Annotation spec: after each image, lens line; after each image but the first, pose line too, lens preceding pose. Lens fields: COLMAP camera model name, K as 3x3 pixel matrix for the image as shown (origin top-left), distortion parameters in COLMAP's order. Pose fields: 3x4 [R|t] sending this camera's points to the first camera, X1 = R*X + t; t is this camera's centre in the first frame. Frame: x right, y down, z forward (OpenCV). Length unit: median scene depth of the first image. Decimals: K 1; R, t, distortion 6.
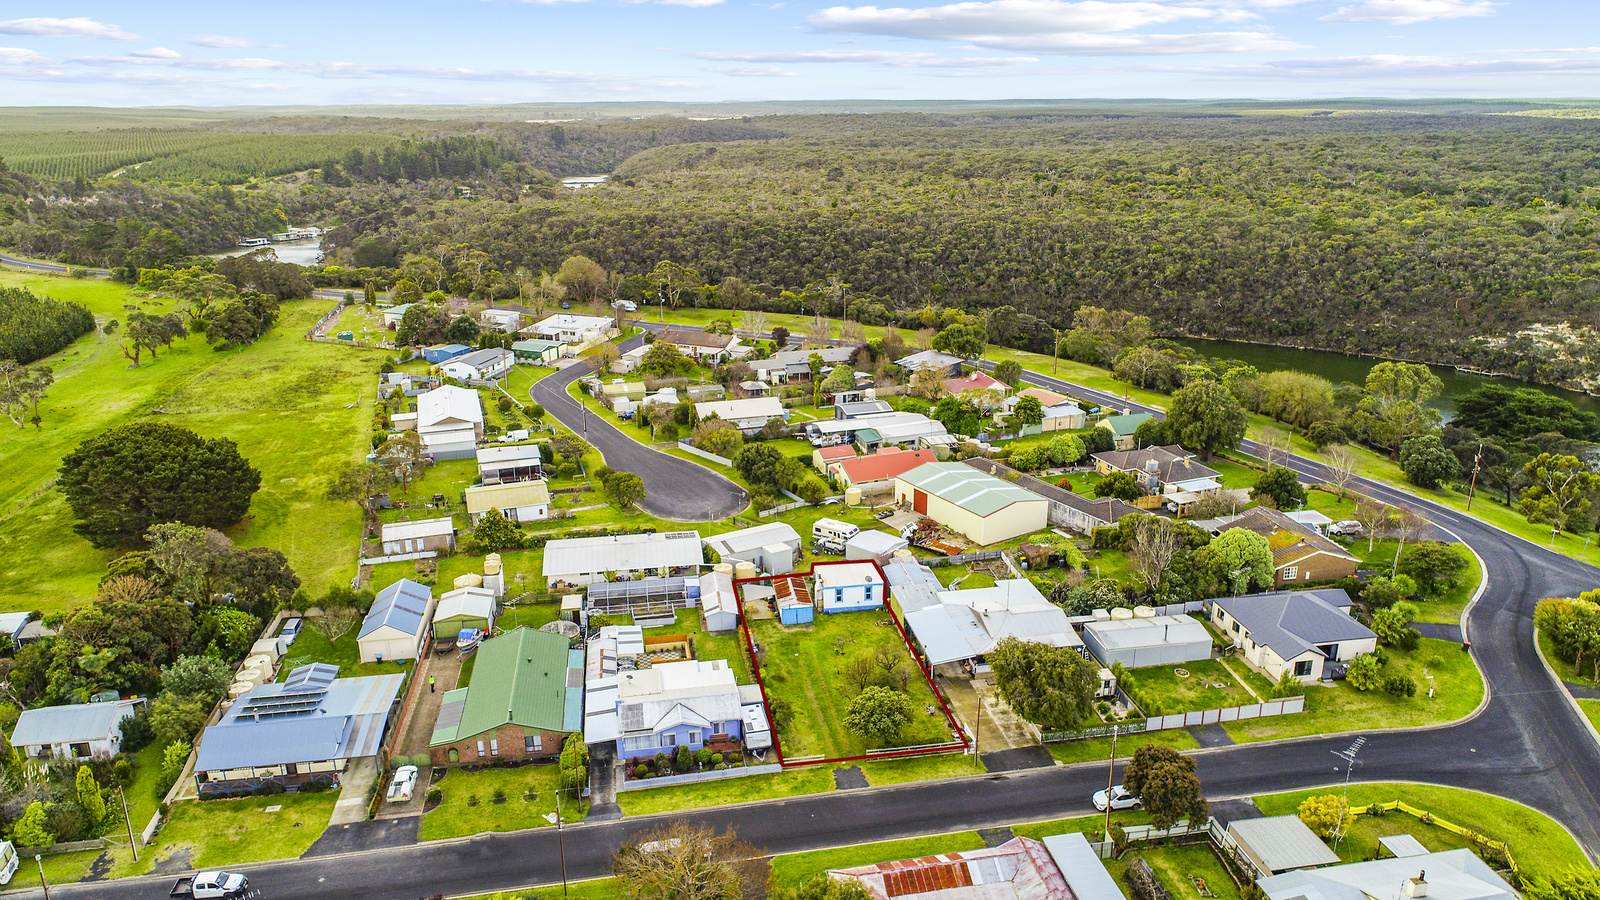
lens RADIAL K [[1068.5, 0, 800.0], [0, 1068.5, 450.0], [0, 0, 1]] dist [0.000736, -0.000448]
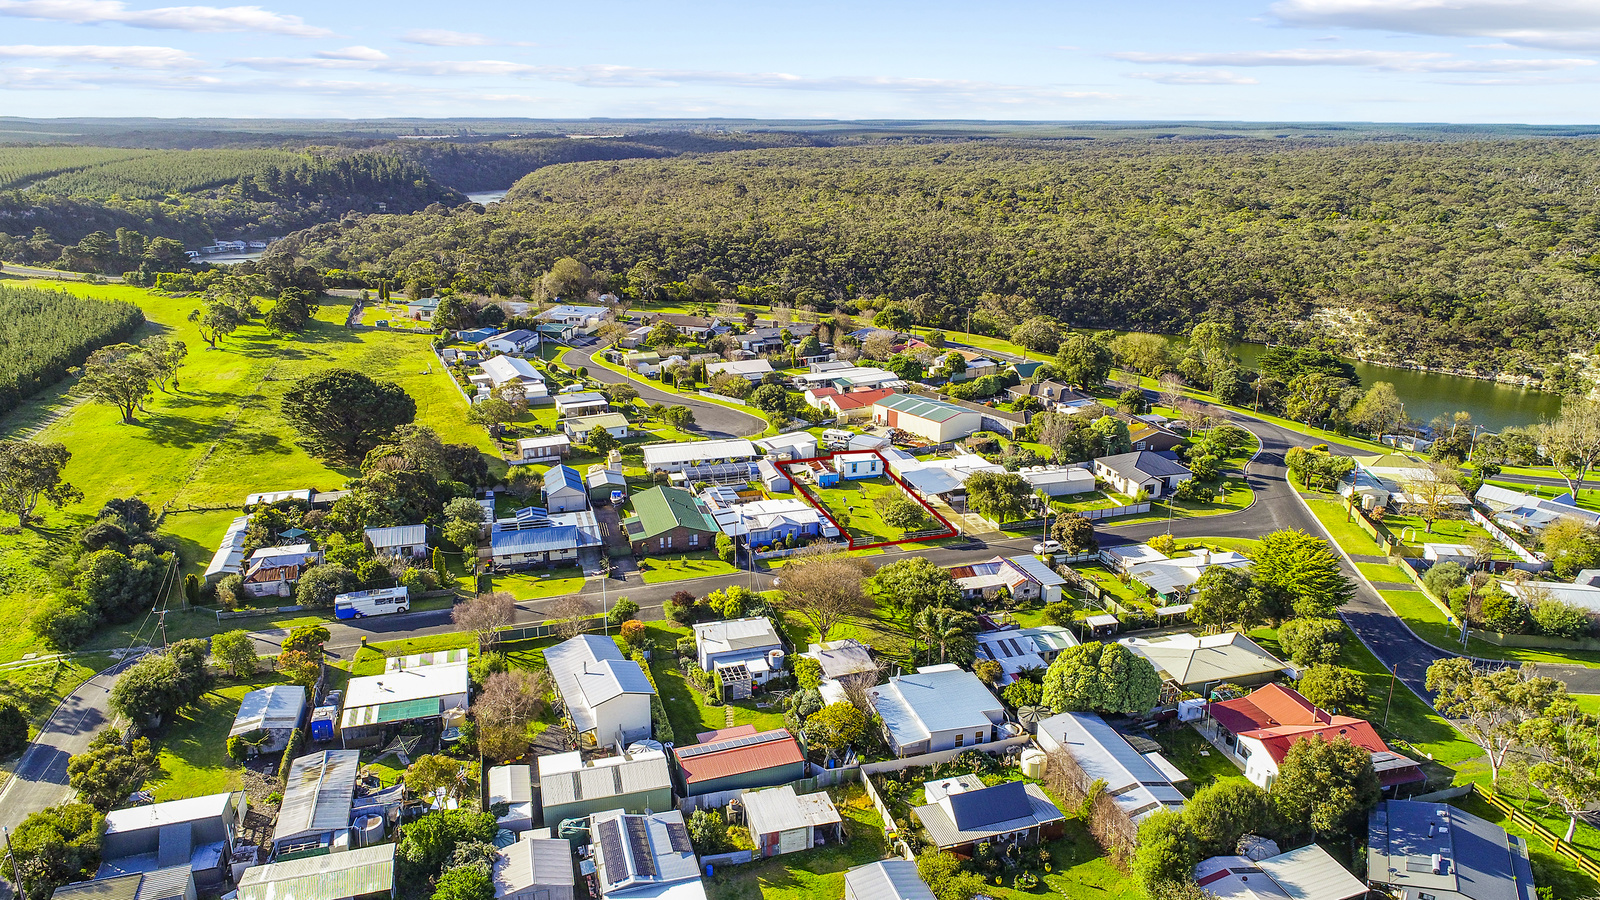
lens RADIAL K [[1068.5, 0, 800.0], [0, 1068.5, 450.0], [0, 0, 1]] dist [0.000736, -0.000448]
pose [[0.992962, -0.025646, 0.115624, -0.087751], [0.027454, 0.999524, -0.014069, 0.053579], [-0.115208, 0.017144, 0.993193, -0.199764]]
